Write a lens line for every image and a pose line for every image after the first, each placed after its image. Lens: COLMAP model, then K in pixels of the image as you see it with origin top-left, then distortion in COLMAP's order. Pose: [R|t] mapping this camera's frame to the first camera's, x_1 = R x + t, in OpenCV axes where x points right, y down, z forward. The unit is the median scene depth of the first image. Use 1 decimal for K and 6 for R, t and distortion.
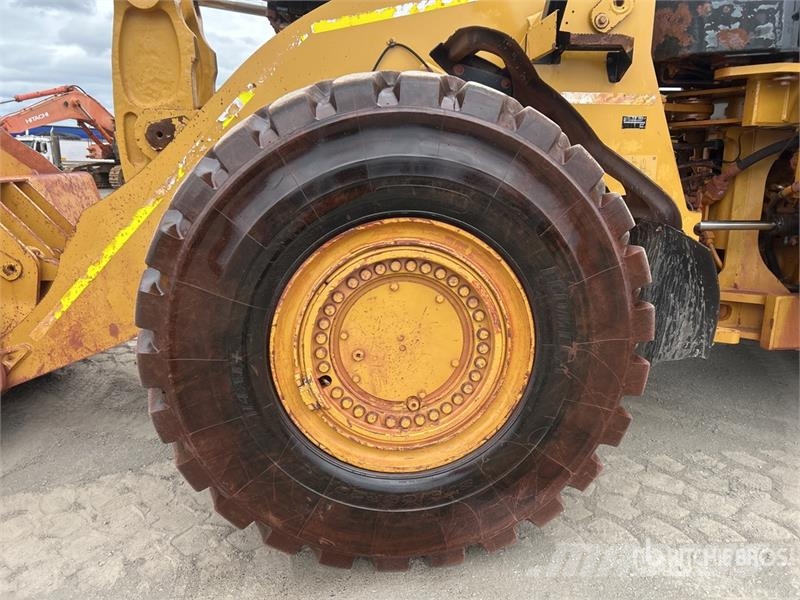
lens RADIAL K [[607.5, 0, 404.8], [0, 607.5, 302.2], [0, 0, 1]] dist [0.059076, -0.076847]
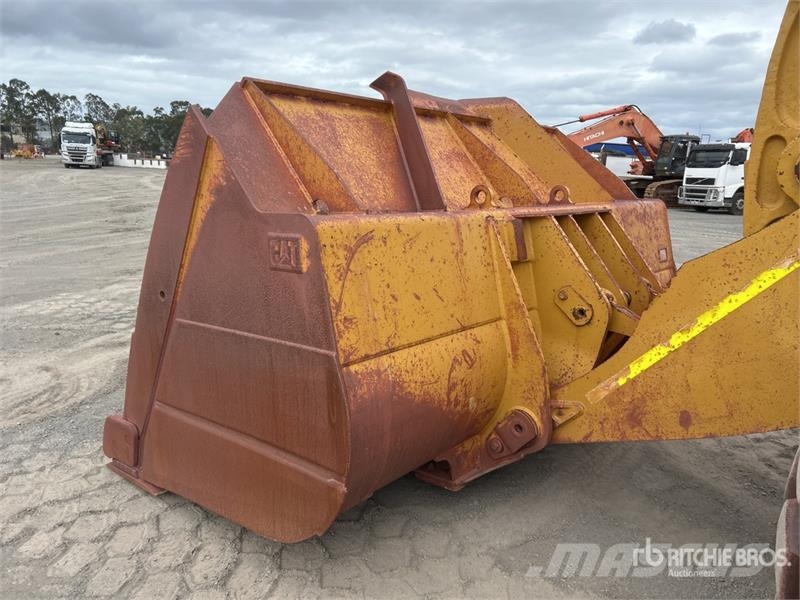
lens RADIAL K [[607.5, 0, 404.8], [0, 607.5, 302.2], [0, 0, 1]] dist [0.059076, -0.076847]
pose [[0.692794, 0.184474, -0.697141, -0.213375], [-0.202012, 0.977667, 0.057952, -0.071240], [0.692263, 0.100682, 0.714588, 0.200410]]
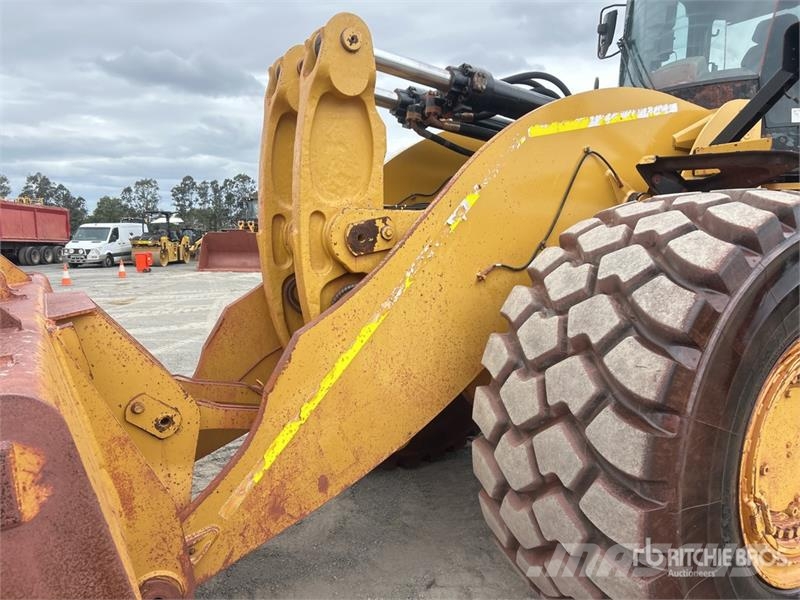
lens RADIAL K [[601.3, 0, 412.7], [0, 601.3, 295.4], [0, 0, 1]] dist [0.062952, -0.079791]
pose [[0.900207, -0.044688, 0.433164, -0.702057], [0.099327, 0.989570, -0.104333, -0.100308], [-0.423984, 0.136946, 0.895256, 0.235079]]
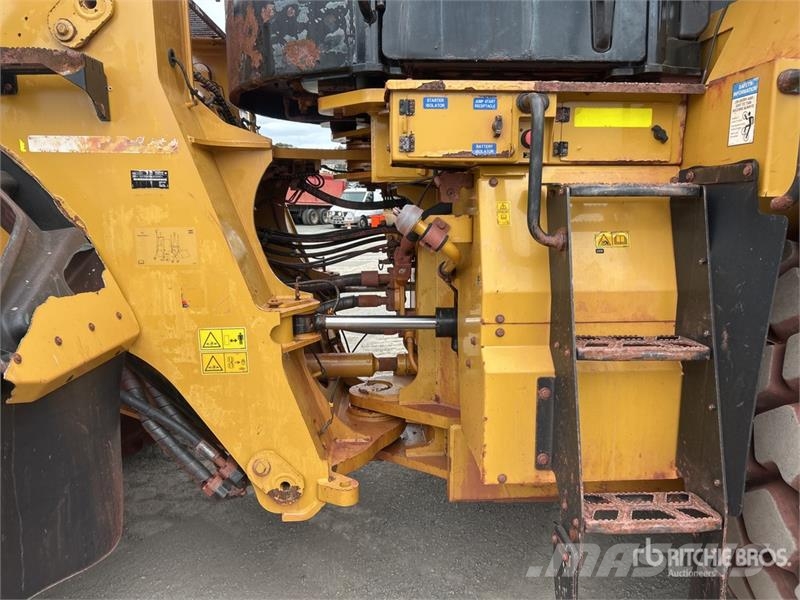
lens RADIAL K [[608.9, 0, 412.6], [0, 608.9, 304.2], [0, 0, 1]] dist [0.011962, 0.001731]
pose [[0.997815, 0.005501, -0.065839, 0.682531], [-0.009156, 0.998425, -0.055355, -0.119081], [0.065430, 0.055837, 0.996294, 0.351413]]
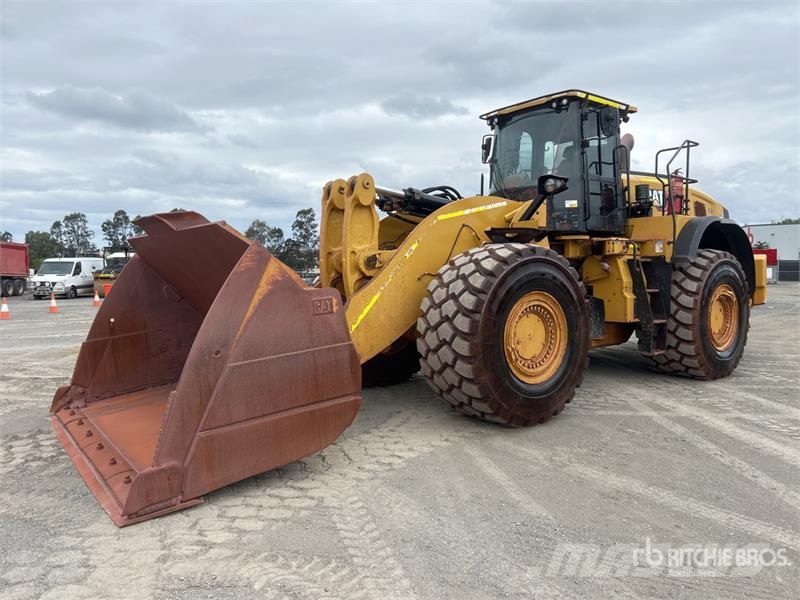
lens RADIAL K [[607.5, 0, 404.8], [0, 607.5, 302.2], [0, 0, 1]] dist [0.059076, -0.076847]
pose [[0.855835, -0.034526, 0.516095, -1.375039], [0.123013, 0.982729, -0.138248, 0.162701], [-0.502408, 0.181804, 0.845301, -0.783604]]
